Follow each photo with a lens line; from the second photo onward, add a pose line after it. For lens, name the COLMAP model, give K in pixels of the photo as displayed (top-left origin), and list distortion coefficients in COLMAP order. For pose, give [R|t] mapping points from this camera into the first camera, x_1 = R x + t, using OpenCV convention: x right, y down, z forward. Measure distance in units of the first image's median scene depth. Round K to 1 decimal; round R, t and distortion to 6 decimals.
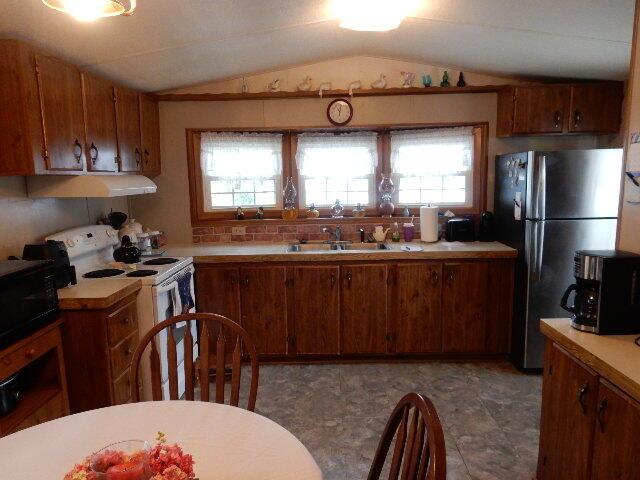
lens RADIAL K [[474.3, 0, 317.5], [0, 474.3, 243.2], [0, 0, 1]] dist [-0.001739, 0.004720]
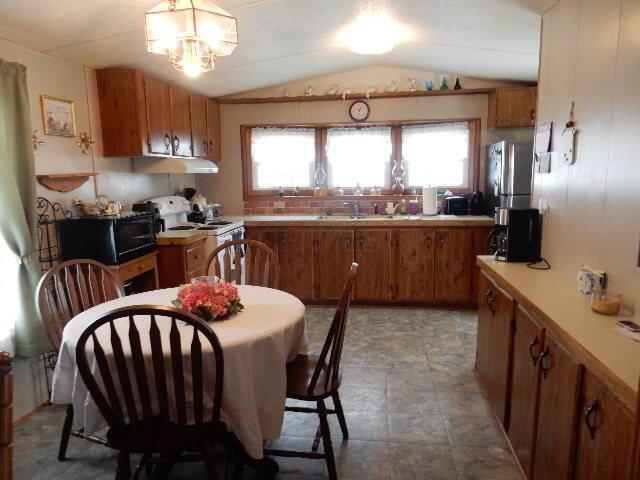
lens RADIAL K [[474.3, 0, 317.5], [0, 474.3, 243.2], [0, 0, 1]] dist [-0.001739, 0.004720]
pose [[0.993817, 0.020195, -0.109175, 0.087032], [-0.019235, 0.999767, 0.009841, 0.070071], [0.109349, -0.007680, 0.993974, -0.291450]]
